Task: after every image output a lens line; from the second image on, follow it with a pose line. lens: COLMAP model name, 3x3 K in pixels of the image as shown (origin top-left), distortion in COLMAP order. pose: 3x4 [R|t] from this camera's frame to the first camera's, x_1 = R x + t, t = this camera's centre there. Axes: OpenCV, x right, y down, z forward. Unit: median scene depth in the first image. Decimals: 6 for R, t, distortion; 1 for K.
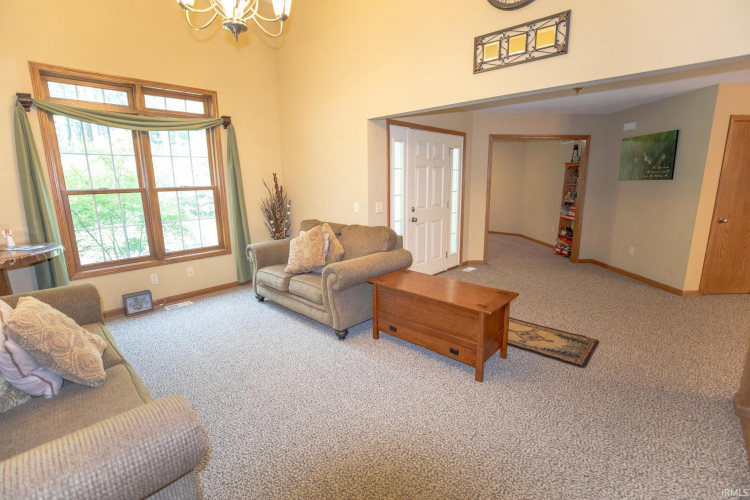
lens RADIAL K [[340.0, 0, 374.0], [0, 340.0, 251.3], [0, 0, 1]] dist [-0.024881, -0.000683]
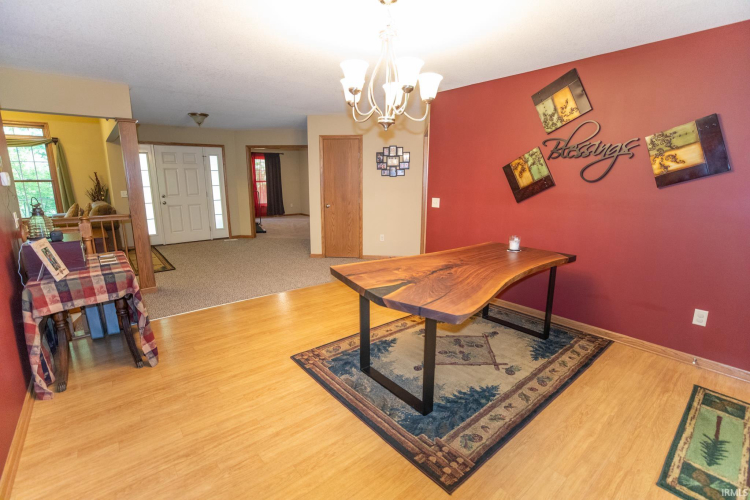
lens RADIAL K [[340.0, 0, 376.6], [0, 340.0, 248.1], [0, 0, 1]] dist [-0.024881, -0.000683]
pose [[0.994487, 0.038621, -0.097493, 1.235681], [-0.038014, 0.999245, 0.008085, 0.062594], [0.097732, -0.004335, 0.995203, -0.430495]]
